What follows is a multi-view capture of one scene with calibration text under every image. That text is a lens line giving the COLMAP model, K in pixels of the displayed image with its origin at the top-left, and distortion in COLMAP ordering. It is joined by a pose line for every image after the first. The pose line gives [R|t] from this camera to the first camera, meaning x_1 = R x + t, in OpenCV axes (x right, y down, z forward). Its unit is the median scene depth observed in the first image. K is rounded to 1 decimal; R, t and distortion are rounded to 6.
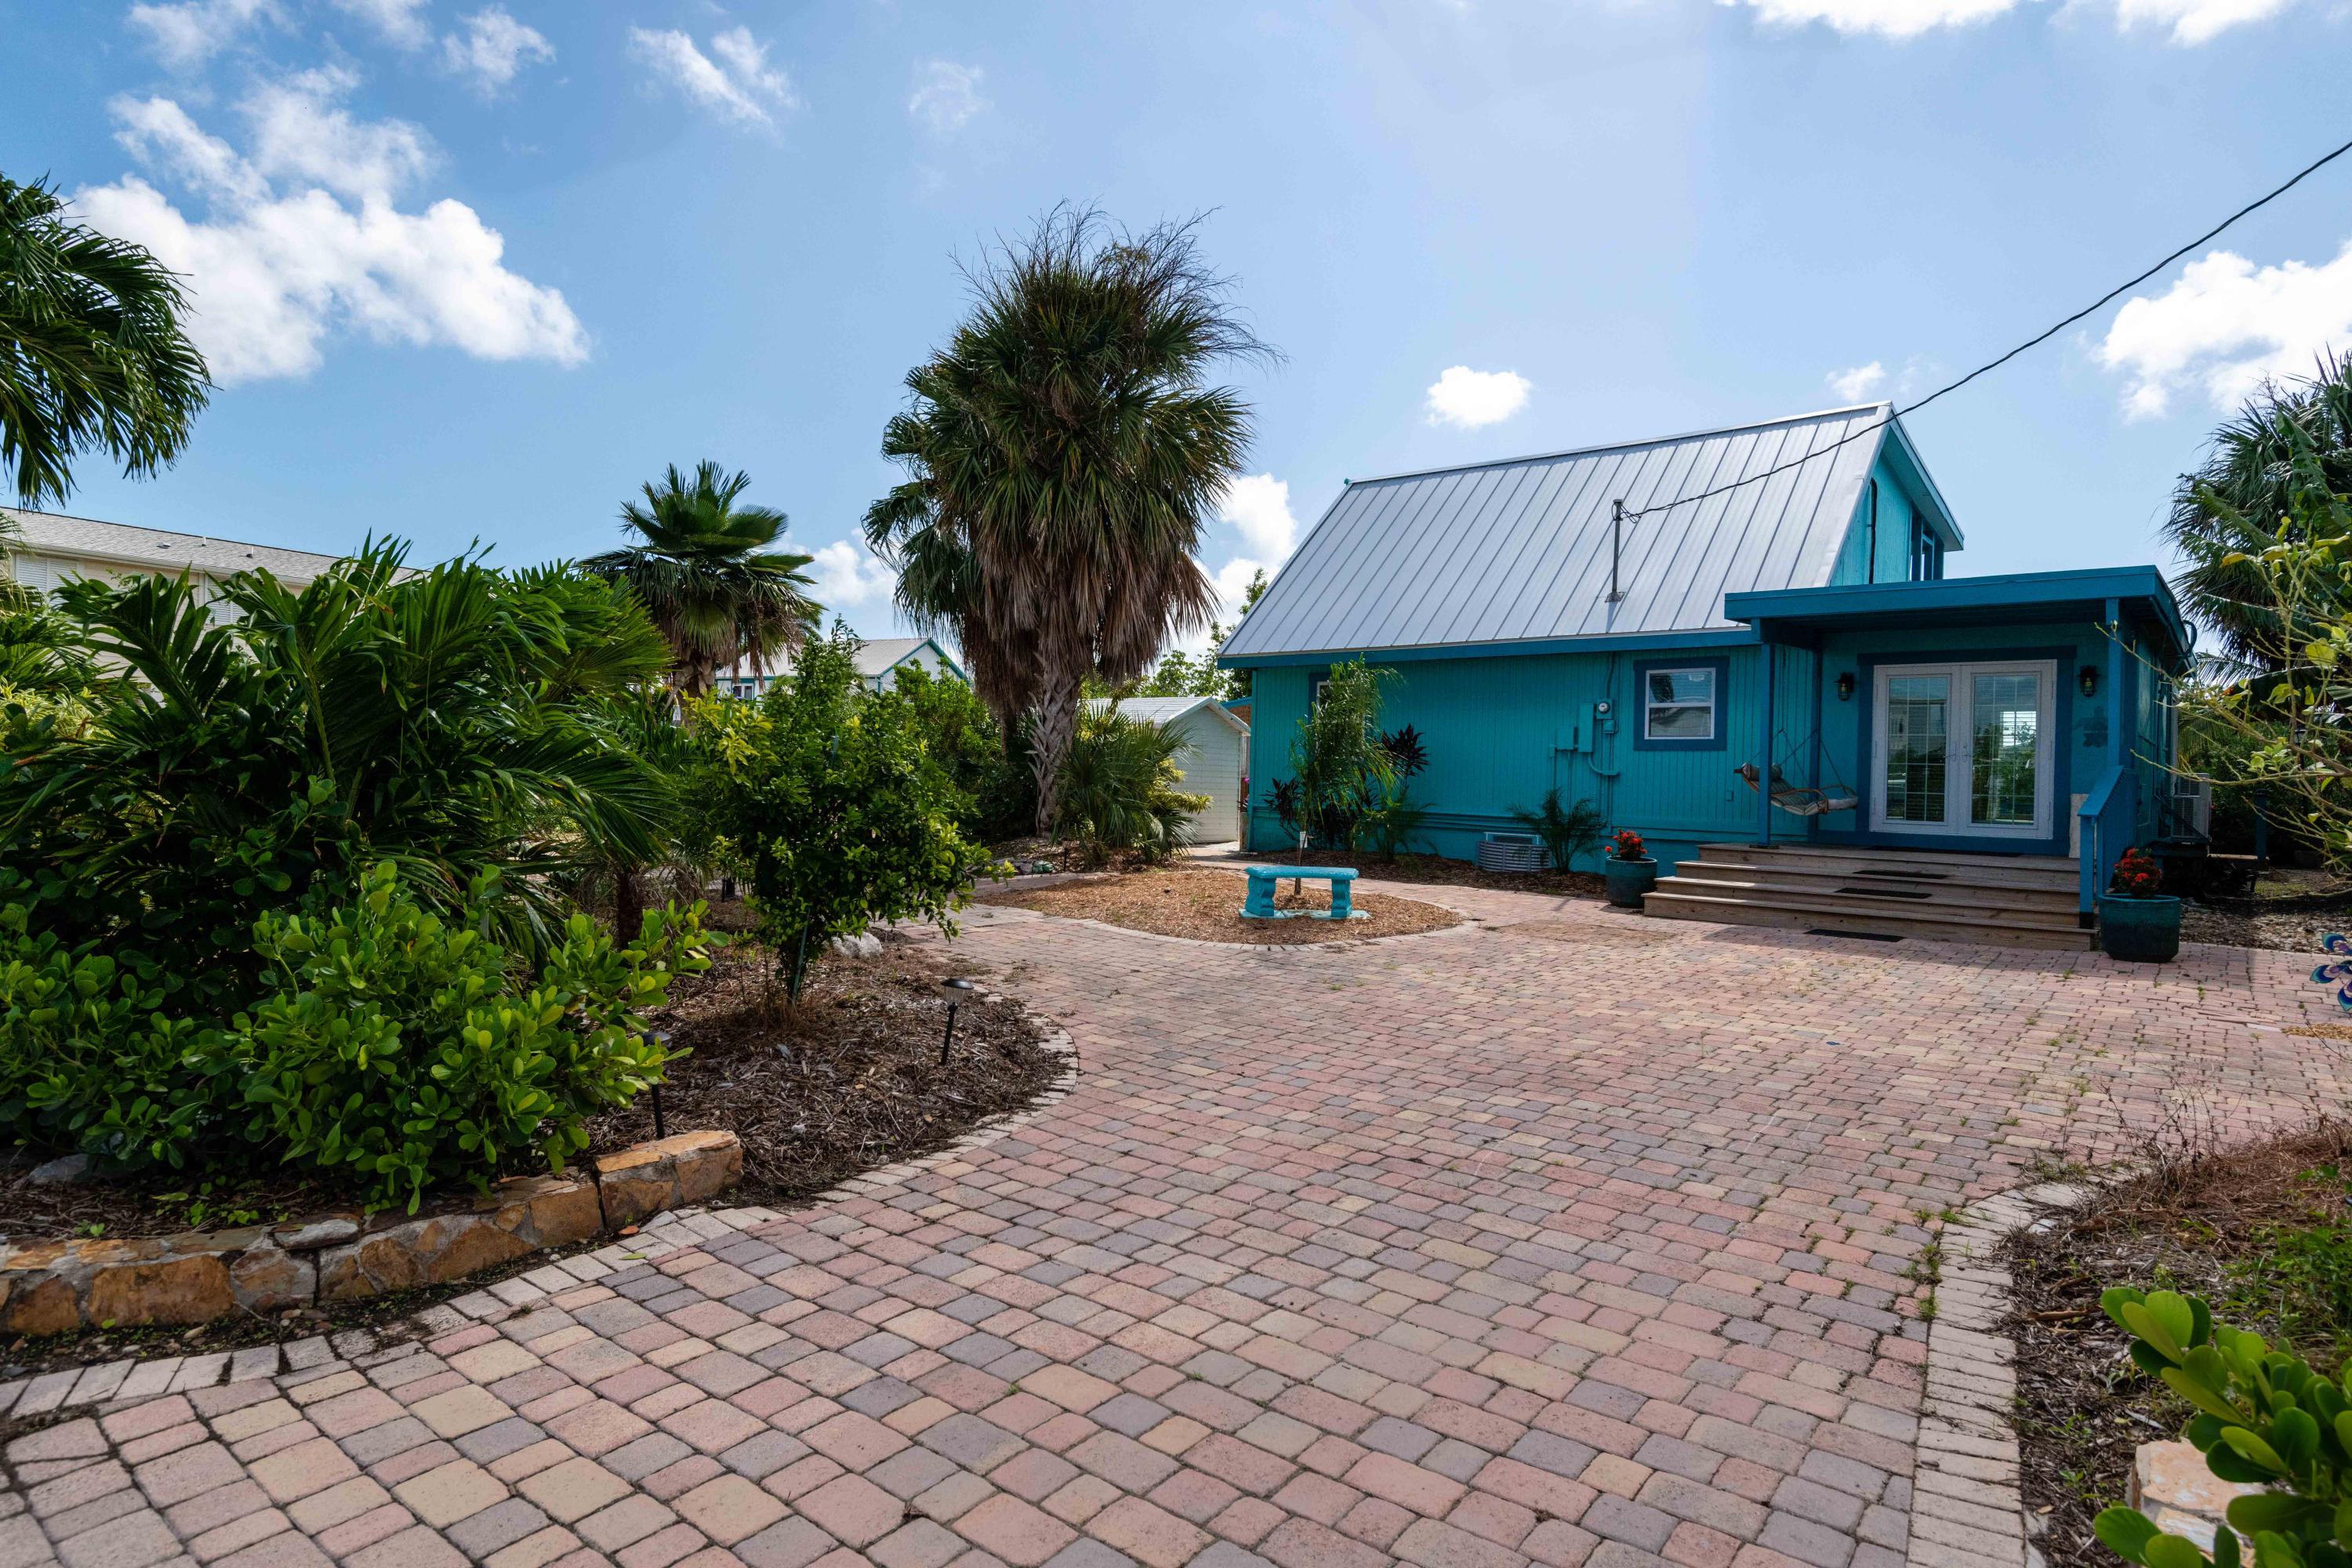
lens RADIAL K [[1290.7, 0, 1164.7], [0, 1290.7, 786.7], [0, 0, 1]] dist [0.003527, -0.000363]
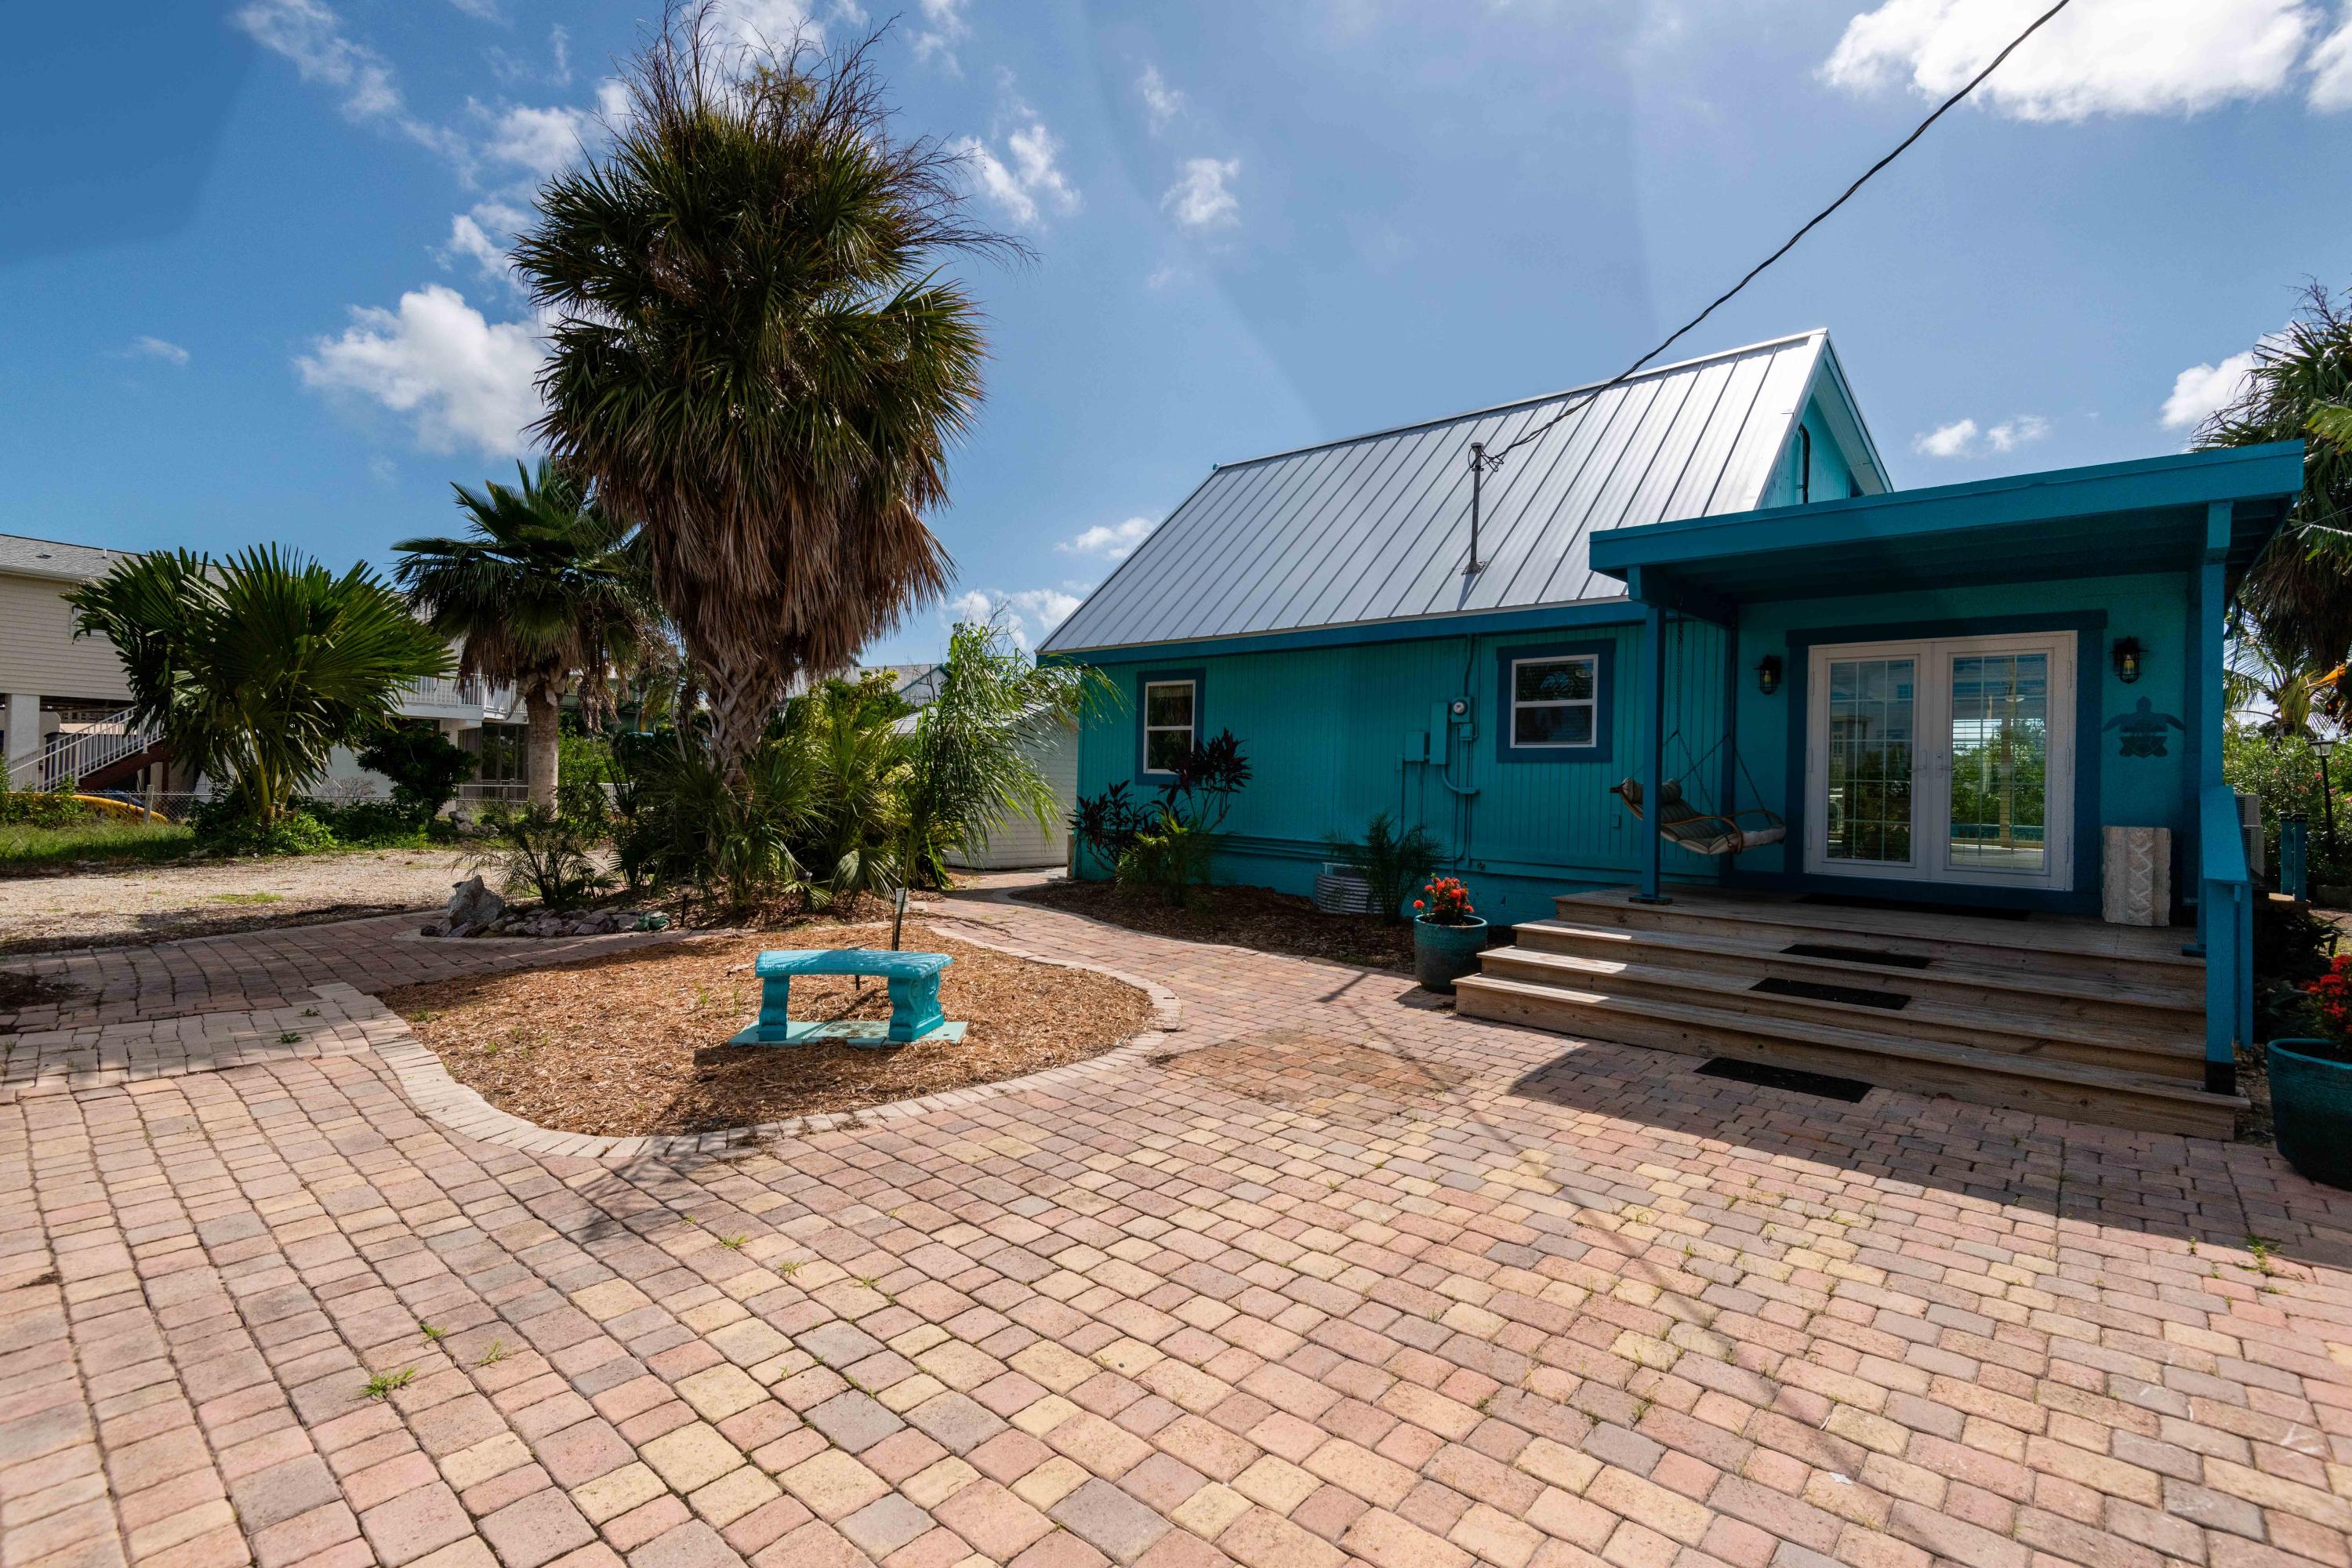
lens RADIAL K [[1079.6, 0, 1188.4], [0, 1079.6, 775.5], [0, 0, 1]] dist [-0.004392, -0.001043]
pose [[0.999810, 0.002666, -0.019288, 0.206846], [-0.003099, 0.999743, -0.022445, -0.005833], [0.019223, 0.022501, 0.999562, 0.379382]]
